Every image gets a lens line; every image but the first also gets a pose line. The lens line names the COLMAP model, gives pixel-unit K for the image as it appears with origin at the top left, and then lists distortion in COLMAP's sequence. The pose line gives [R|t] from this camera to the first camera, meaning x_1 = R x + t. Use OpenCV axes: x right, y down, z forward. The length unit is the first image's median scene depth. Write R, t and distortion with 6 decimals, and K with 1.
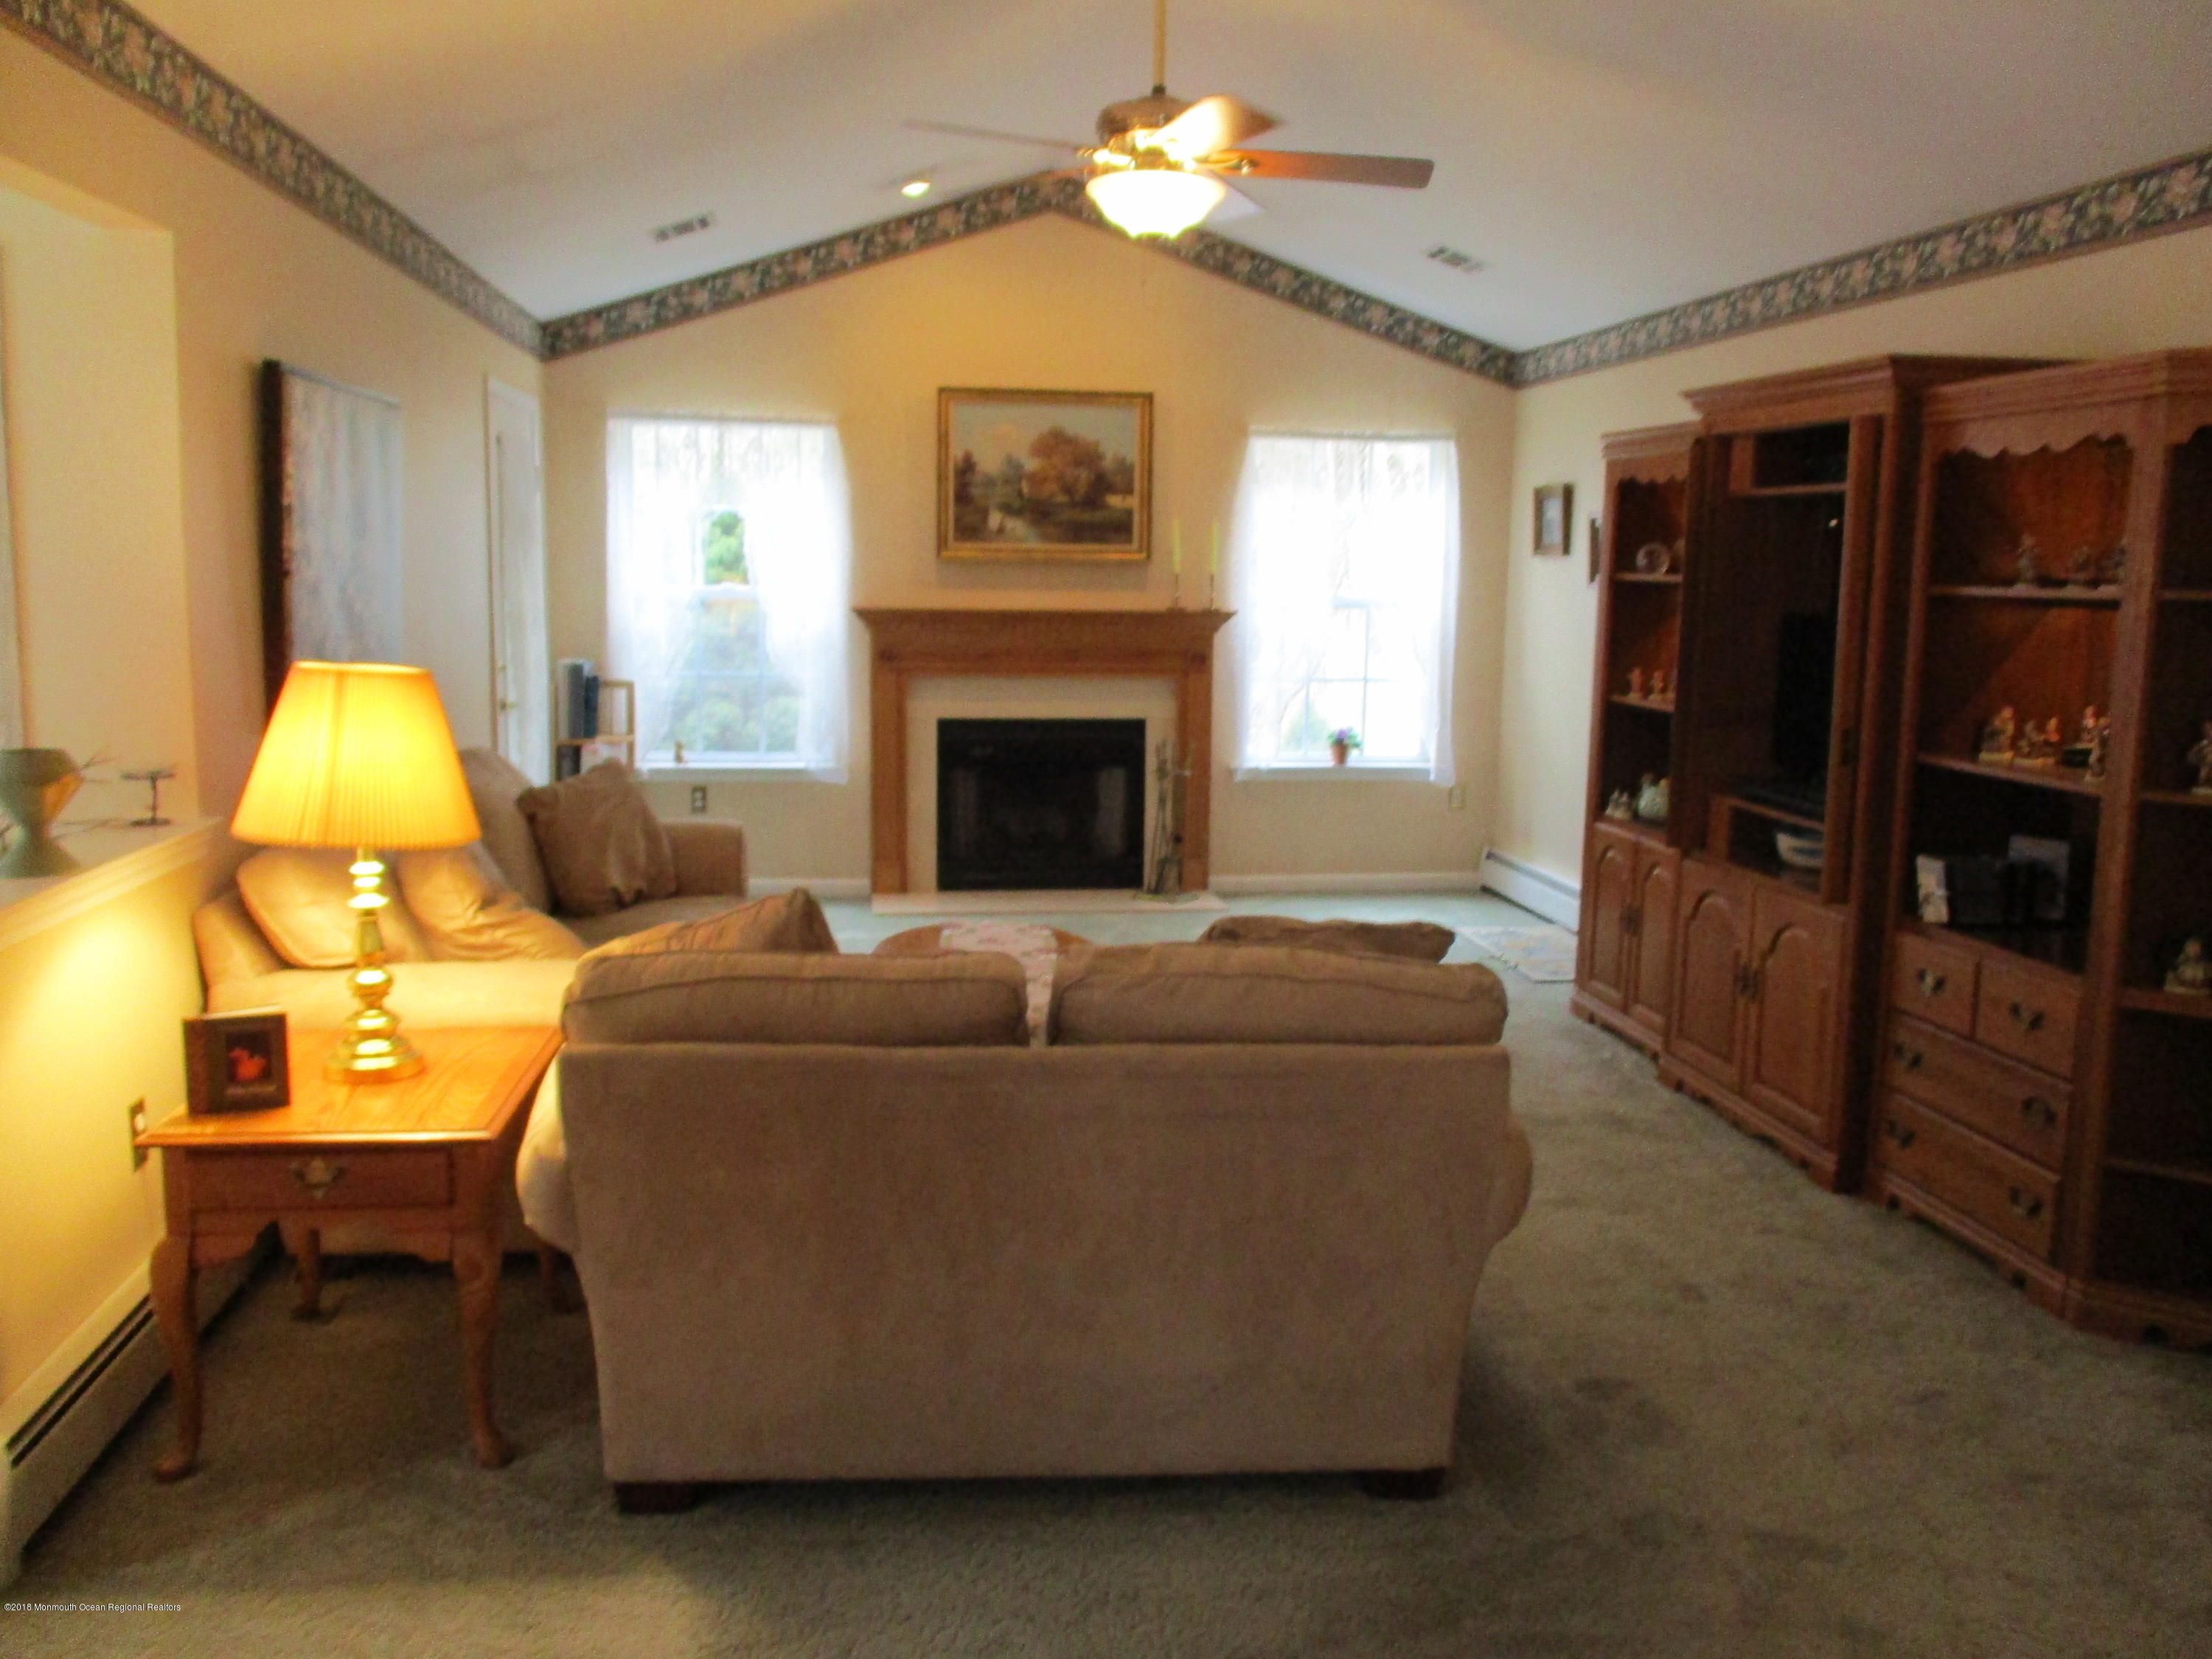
lens RADIAL K [[1856.5, 0, 1102.1], [0, 1856.5, 821.4], [0, 0, 1]] dist [-0.016945, 0.012913]
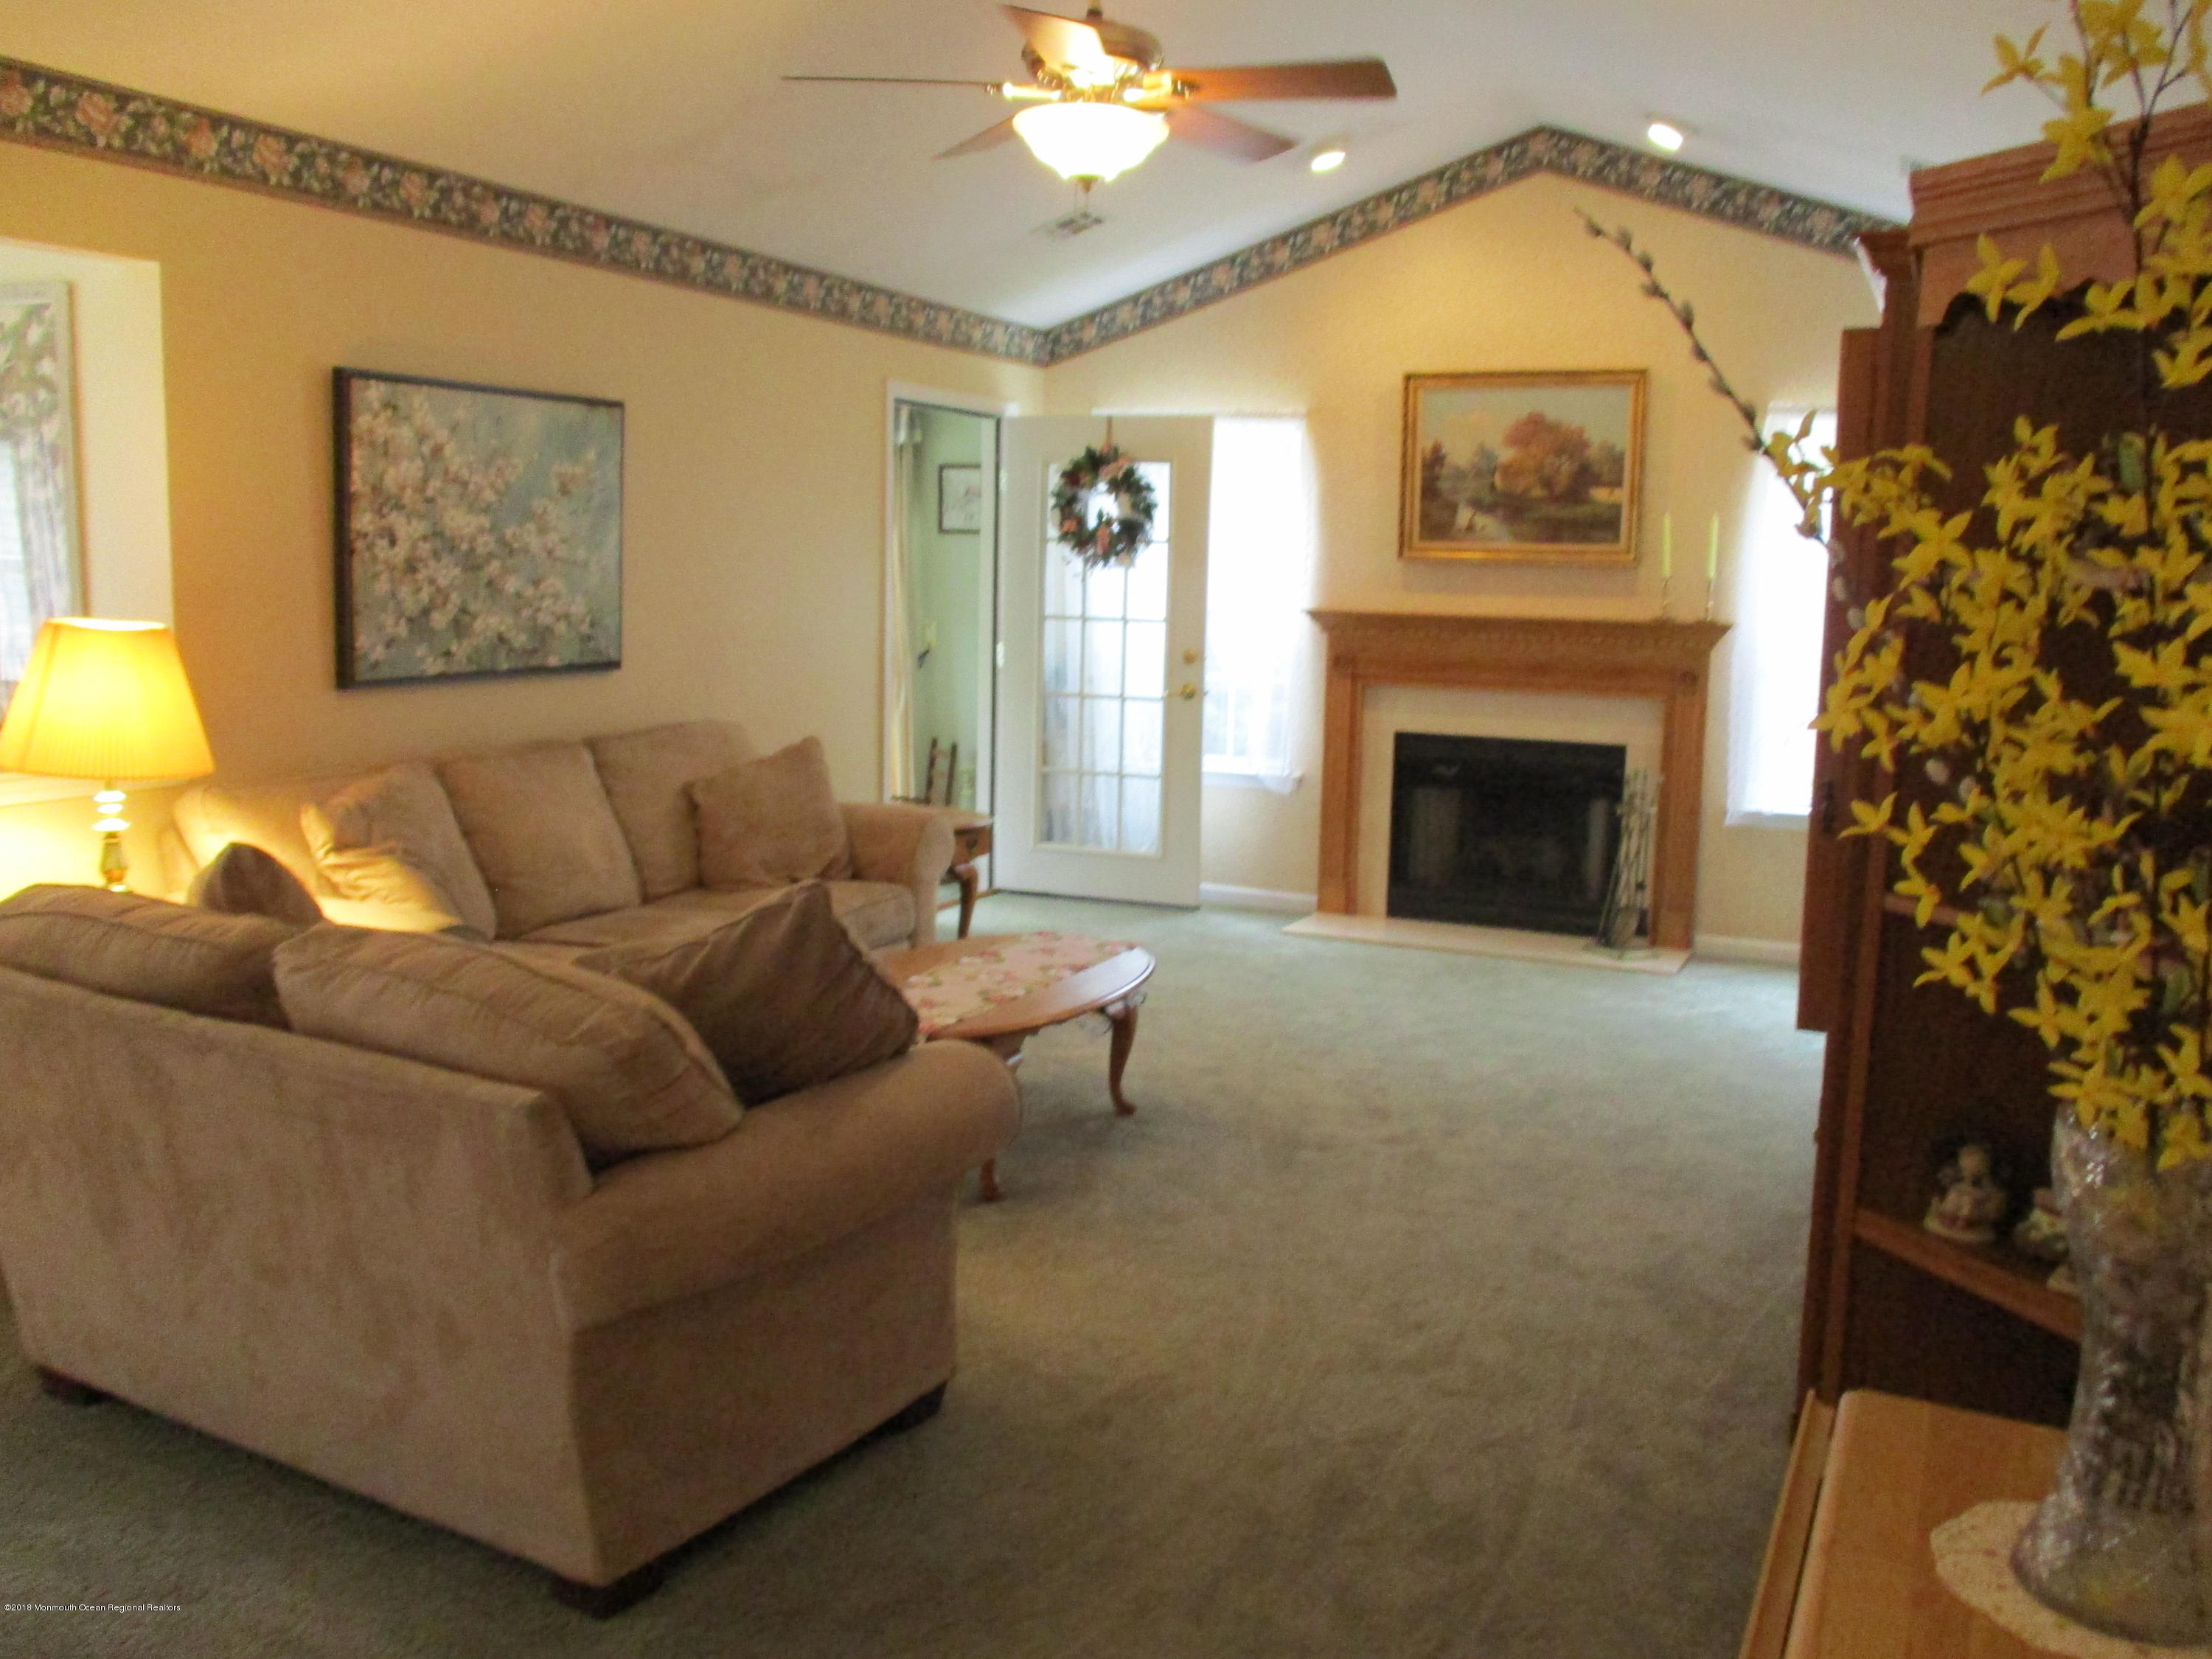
lens RADIAL K [[1841.5, 0, 1096.2], [0, 1841.5, 825.9], [0, 0, 1]] dist [-0.028090, 0.012210]
pose [[0.837212, 0.081942, -0.540705, 0.298050], [-0.086003, 0.996136, 0.017796, -0.012123], [0.540074, 0.031603, 0.841024, 0.152138]]
